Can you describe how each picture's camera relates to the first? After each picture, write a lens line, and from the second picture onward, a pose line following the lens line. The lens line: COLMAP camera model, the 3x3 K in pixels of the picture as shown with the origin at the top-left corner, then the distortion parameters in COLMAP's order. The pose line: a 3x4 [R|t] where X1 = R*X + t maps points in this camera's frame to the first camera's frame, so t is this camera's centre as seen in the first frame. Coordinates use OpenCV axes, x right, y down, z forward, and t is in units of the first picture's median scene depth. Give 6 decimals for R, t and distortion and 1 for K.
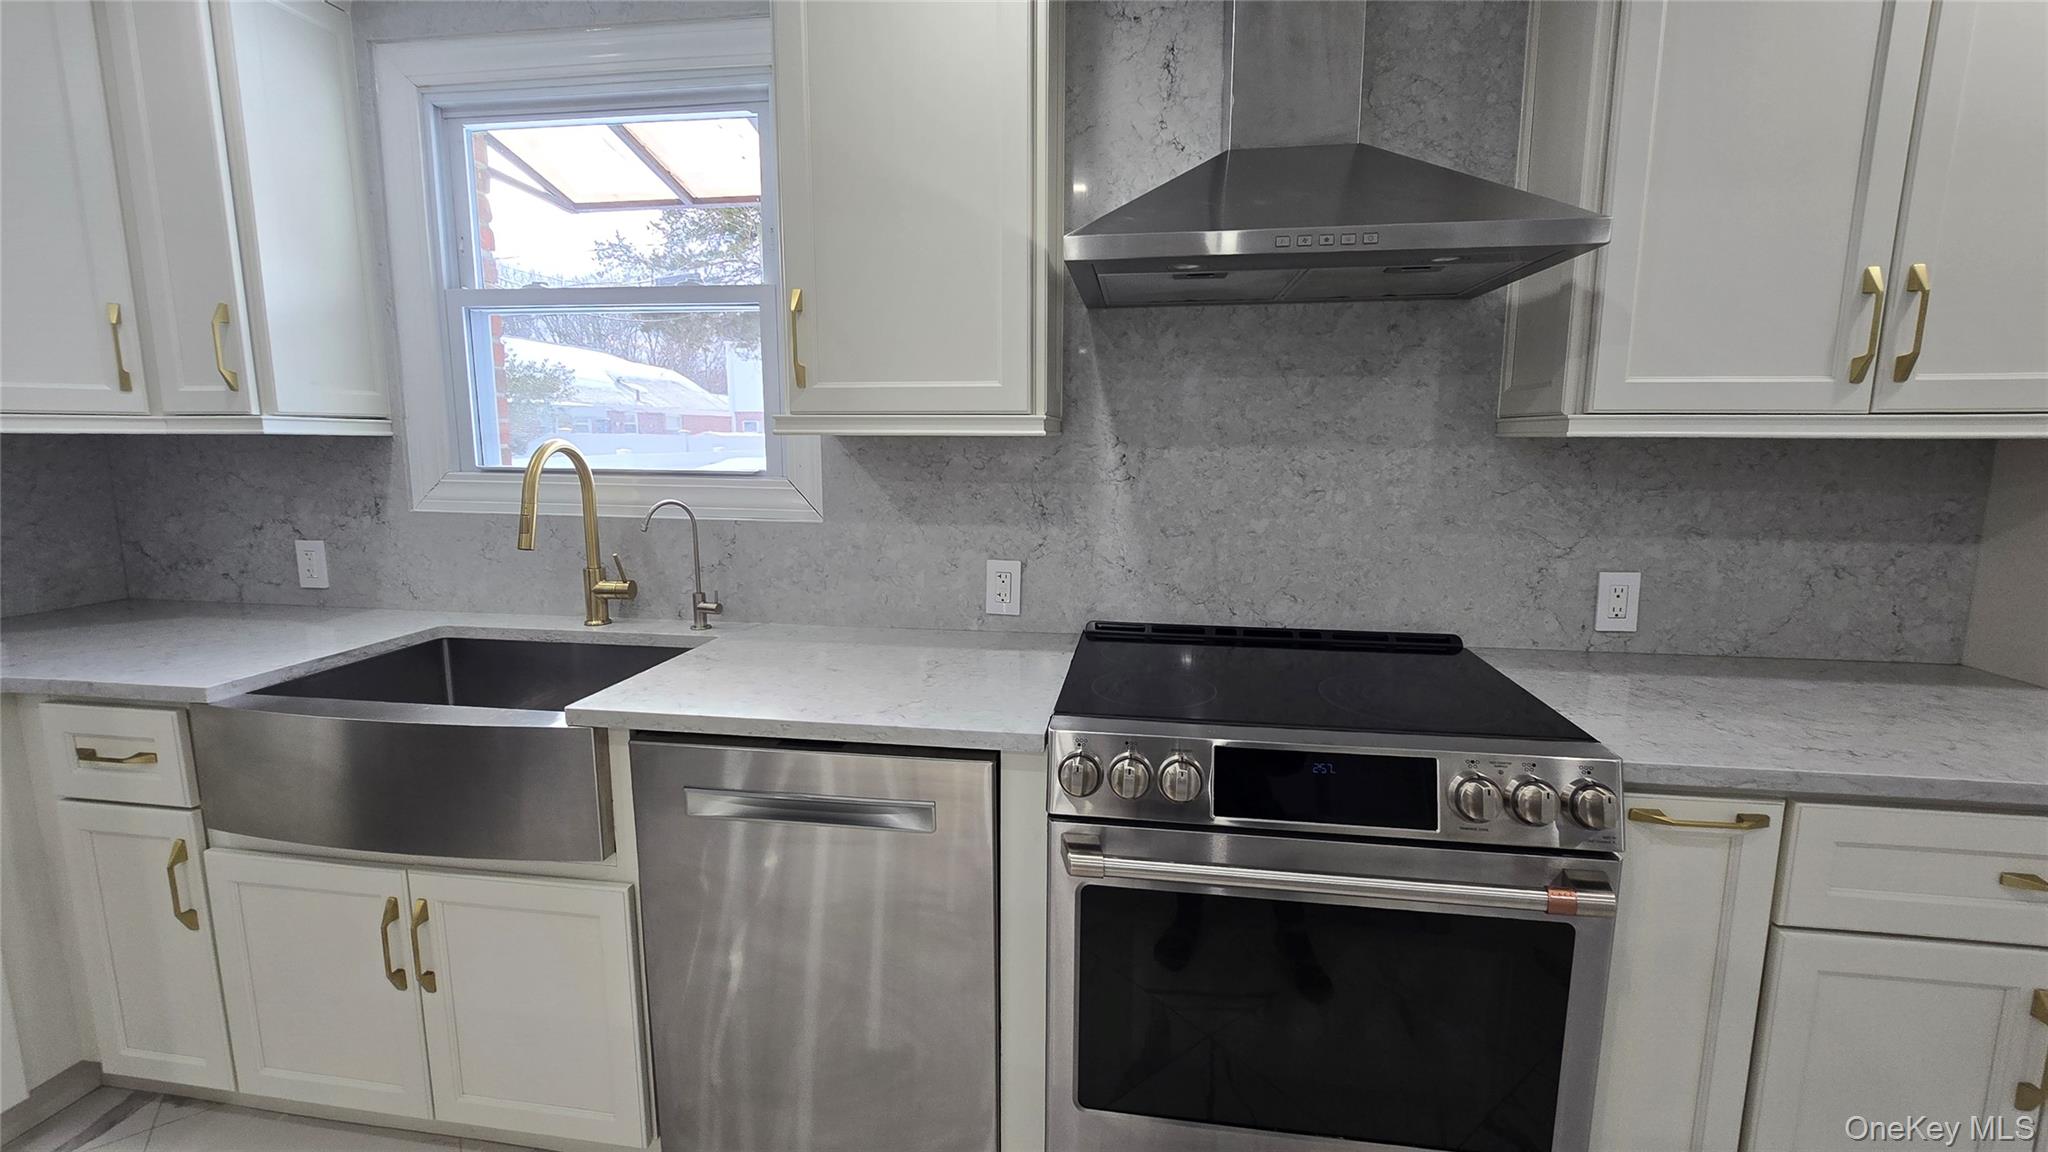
lens RADIAL K [[837.4, 0, 1026.9], [0, 837.4, 557.3], [0, 0, 1]] dist [-0.005324, -0.000185]
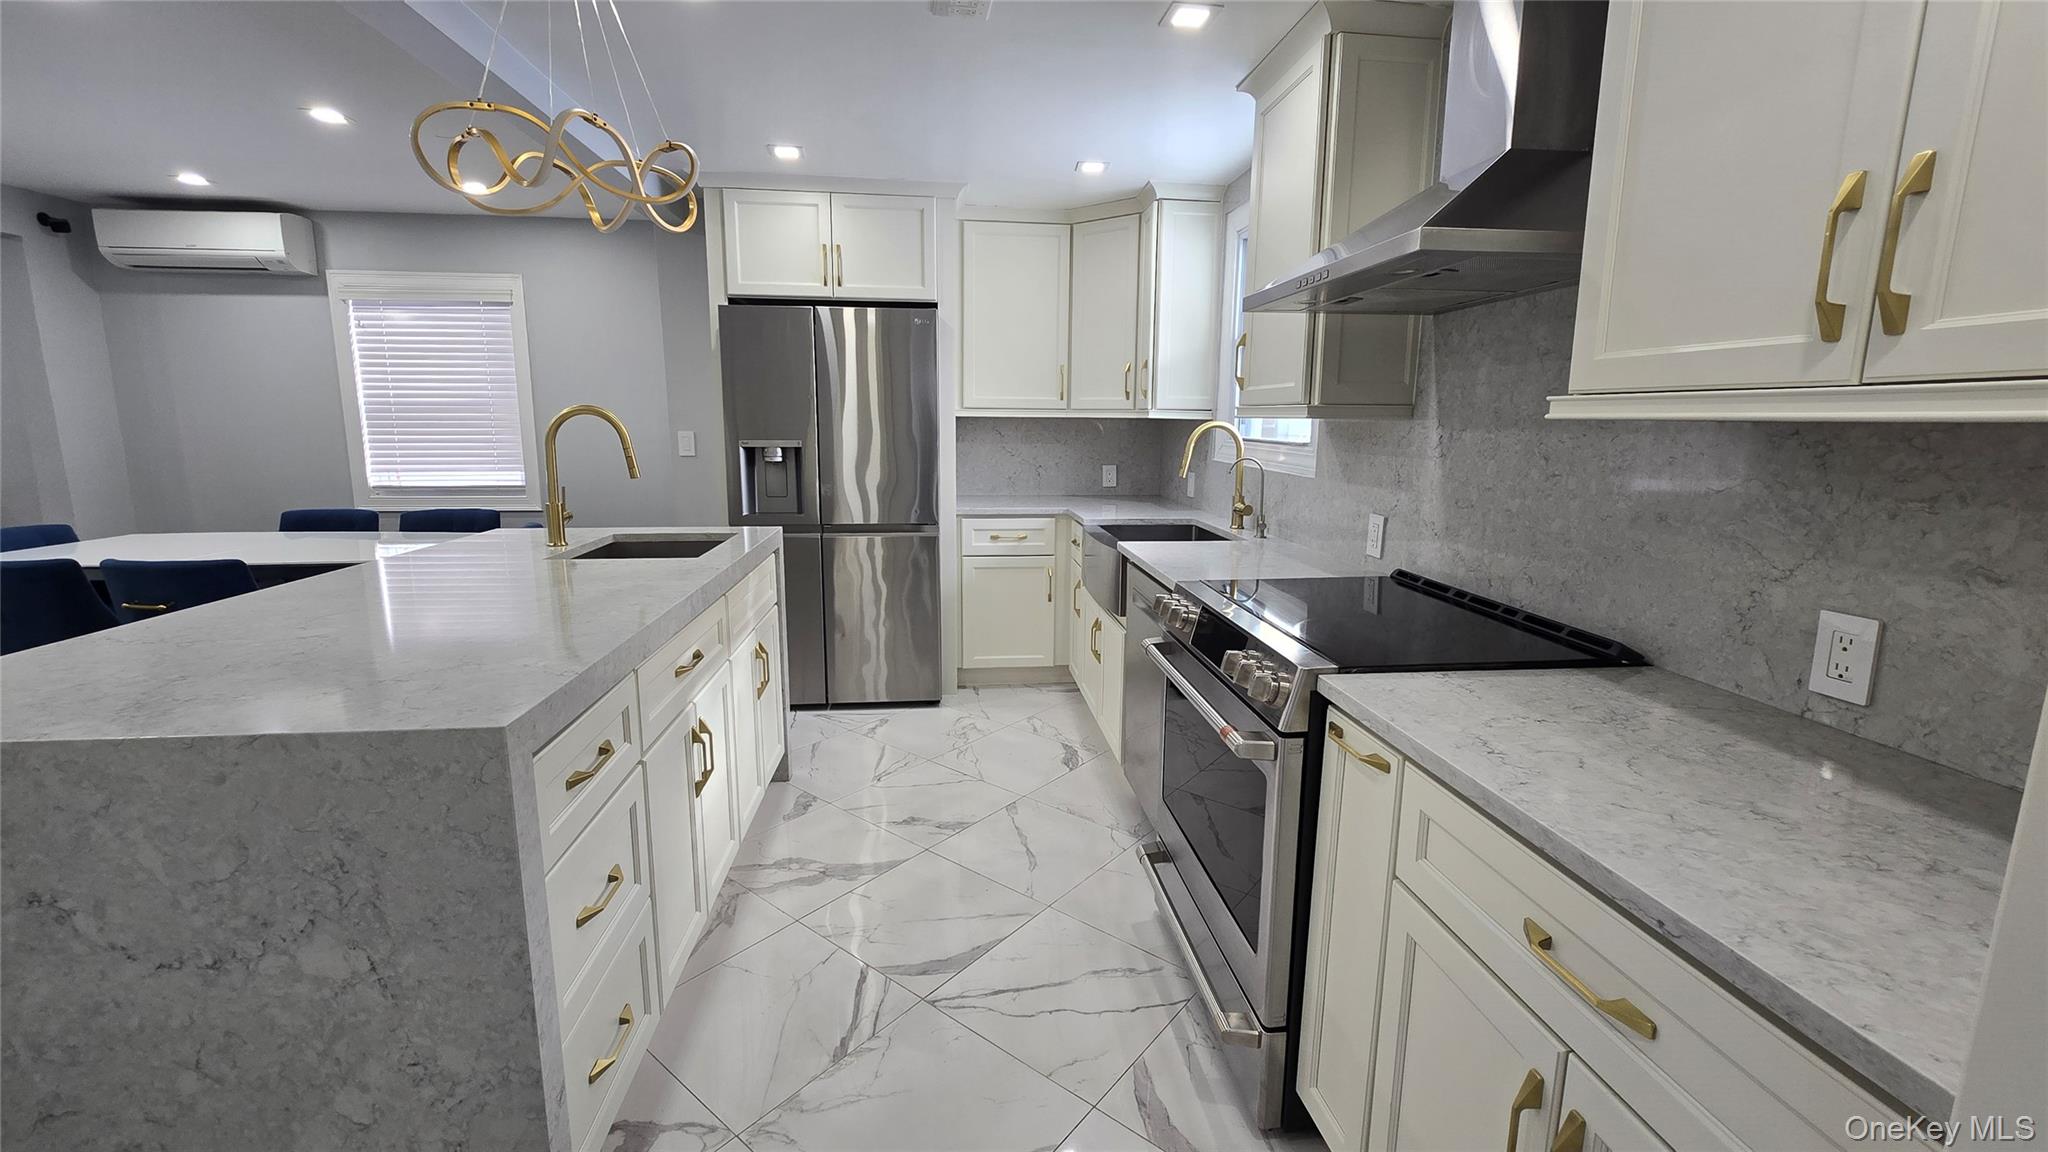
lens RADIAL K [[837.4, 0, 1026.9], [0, 837.4, 557.3], [0, 0, 1]] dist [-0.005324, -0.000185]
pose [[0.254323, 0.158726, -0.954005, 1.182263], [-0.146030, 0.981433, 0.124360, -0.015594], [0.956031, 0.107685, 0.272780, 0.142383]]
